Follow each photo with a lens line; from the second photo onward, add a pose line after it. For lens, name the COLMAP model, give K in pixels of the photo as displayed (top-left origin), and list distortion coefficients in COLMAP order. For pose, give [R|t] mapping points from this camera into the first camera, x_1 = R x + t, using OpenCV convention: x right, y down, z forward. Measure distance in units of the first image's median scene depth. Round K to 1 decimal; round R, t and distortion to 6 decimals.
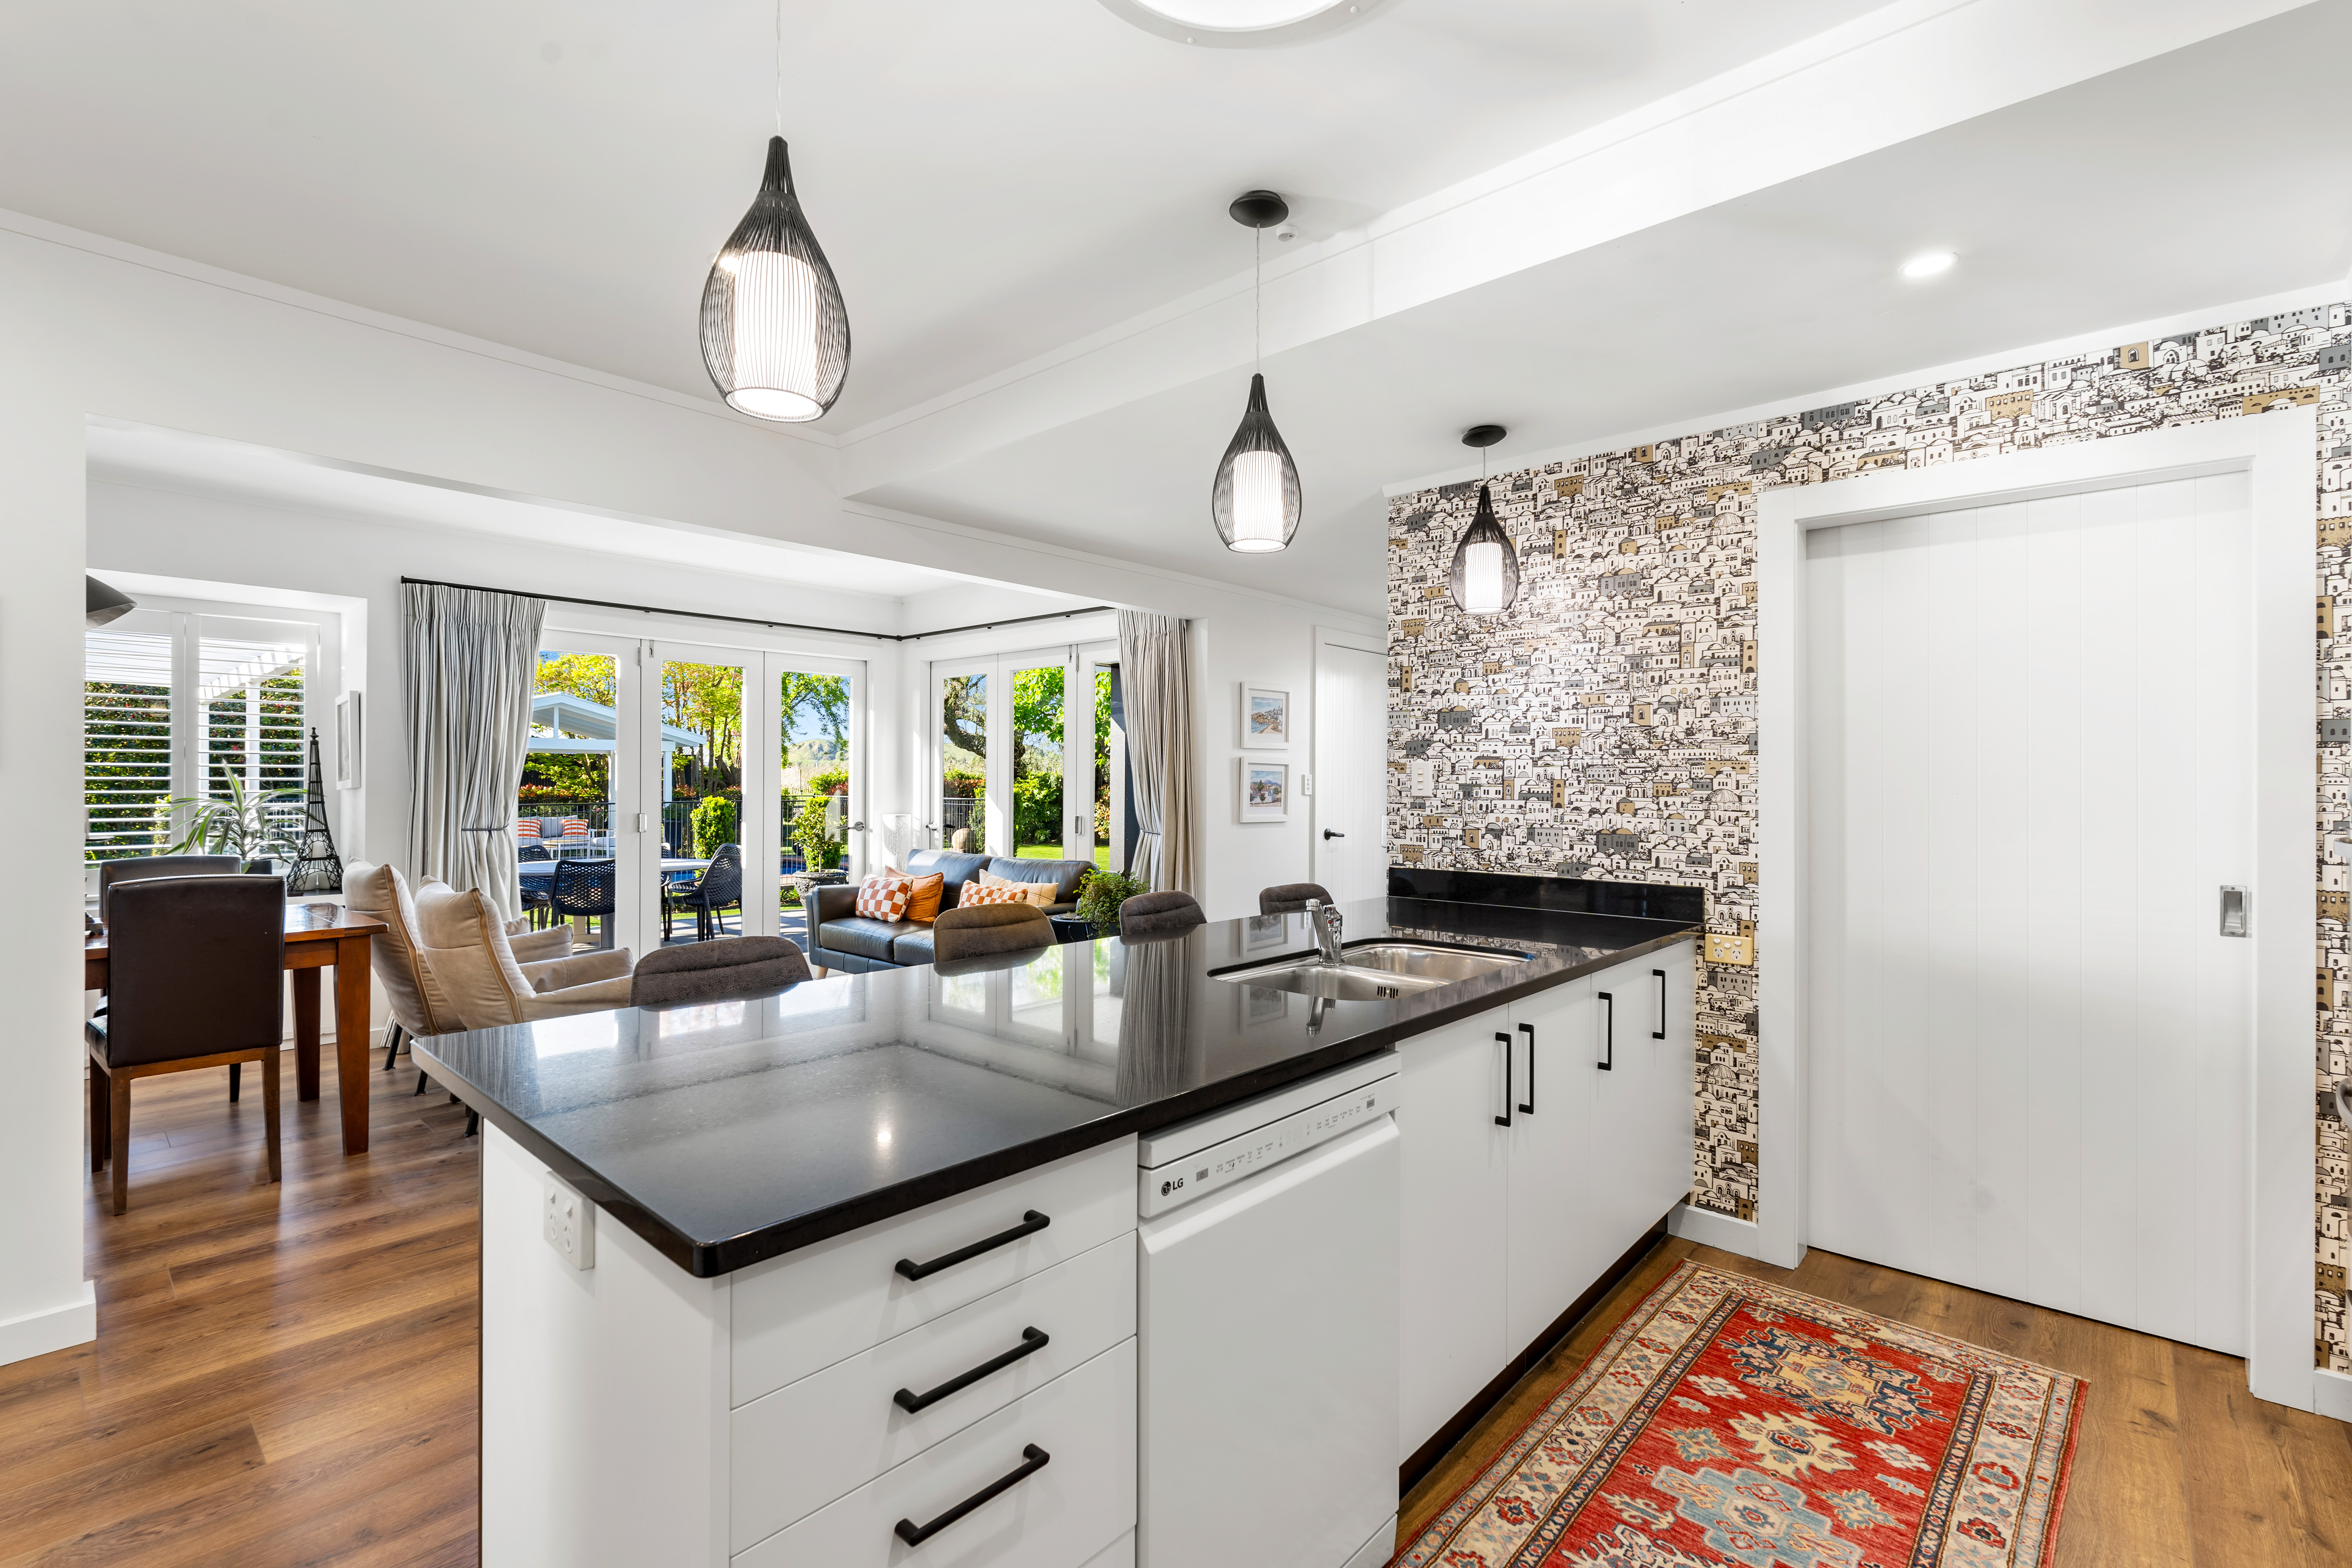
lens RADIAL K [[1052.1, 0, 1173.8], [0, 1052.1, 782.5], [0, 0, 1]] dist [-0.007899, 0.003549]
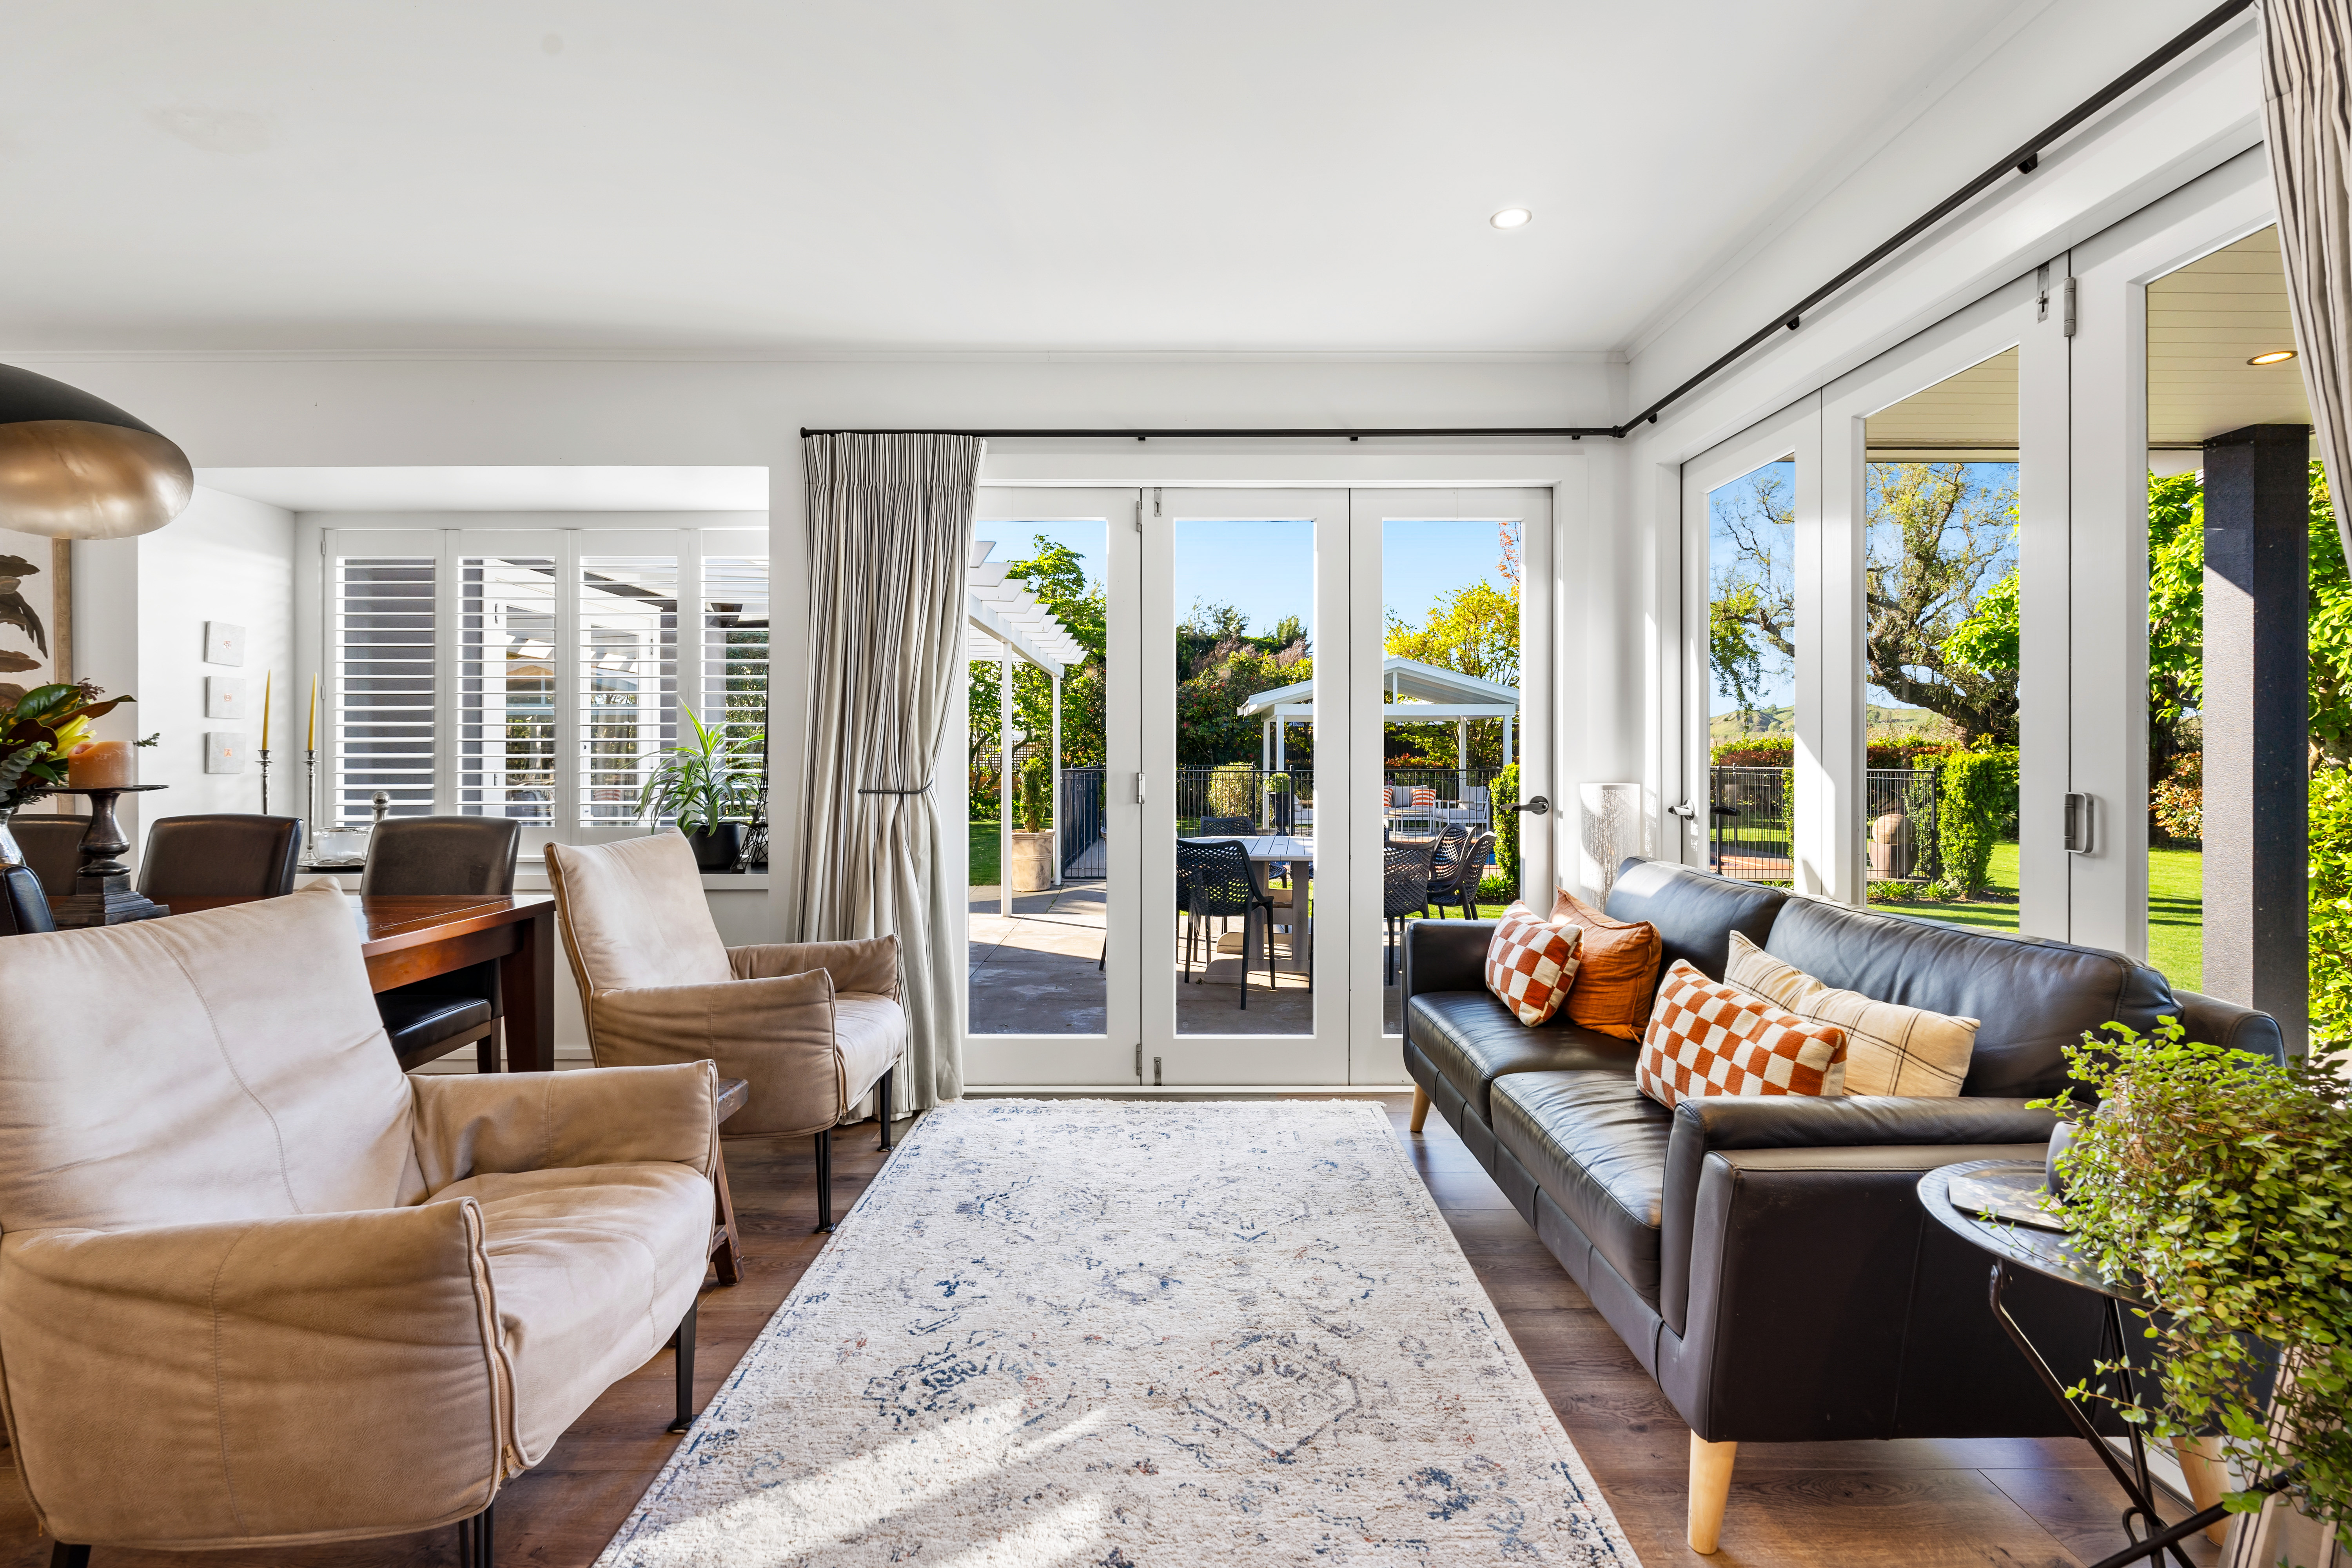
lens RADIAL K [[1052.1, 0, 1169.2], [0, 1052.1, 752.3], [0, 0, 1]] dist [-0.007899, 0.003549]
pose [[0.675142, -0.006133, -0.737663, -0.043041], [0.003002, 0.999980, -0.005567, 0.020291], [0.737682, 0.001544, 0.675147, 0.582871]]
